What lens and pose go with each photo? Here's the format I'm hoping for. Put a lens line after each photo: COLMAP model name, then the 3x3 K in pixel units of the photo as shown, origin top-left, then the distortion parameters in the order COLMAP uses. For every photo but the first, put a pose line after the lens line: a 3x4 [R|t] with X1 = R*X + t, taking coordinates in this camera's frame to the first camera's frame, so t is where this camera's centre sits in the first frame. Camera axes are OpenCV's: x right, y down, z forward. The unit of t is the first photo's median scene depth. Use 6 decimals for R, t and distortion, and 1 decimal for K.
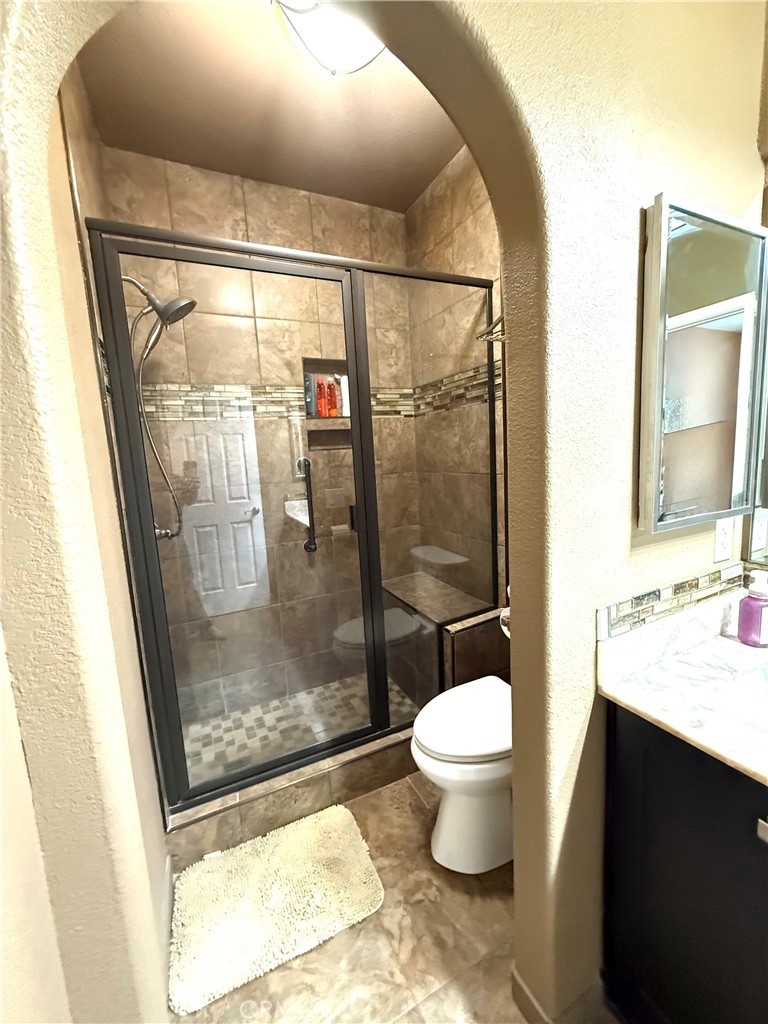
lens RADIAL K [[410.1, 0, 384.2], [0, 410.1, 510.1], [0, 0, 1]] dist [-0.001701, 0.000059]
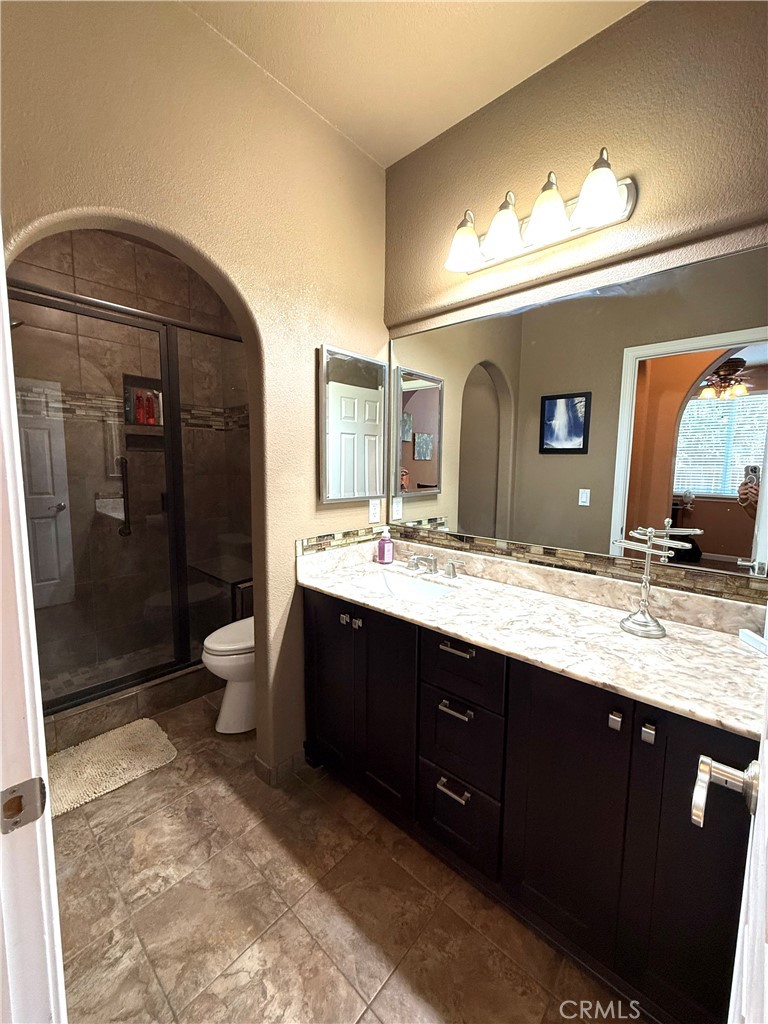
lens RADIAL K [[410.1, 0, 383.4], [0, 410.1, 510.4], [0, 0, 1]] dist [-0.001701, 0.000059]
pose [[0.924716, 0.025053, 0.379831, 0.062985], [-0.011627, 0.999225, -0.037601, 0.067855], [-0.380479, 0.030354, 0.924291, -0.402893]]
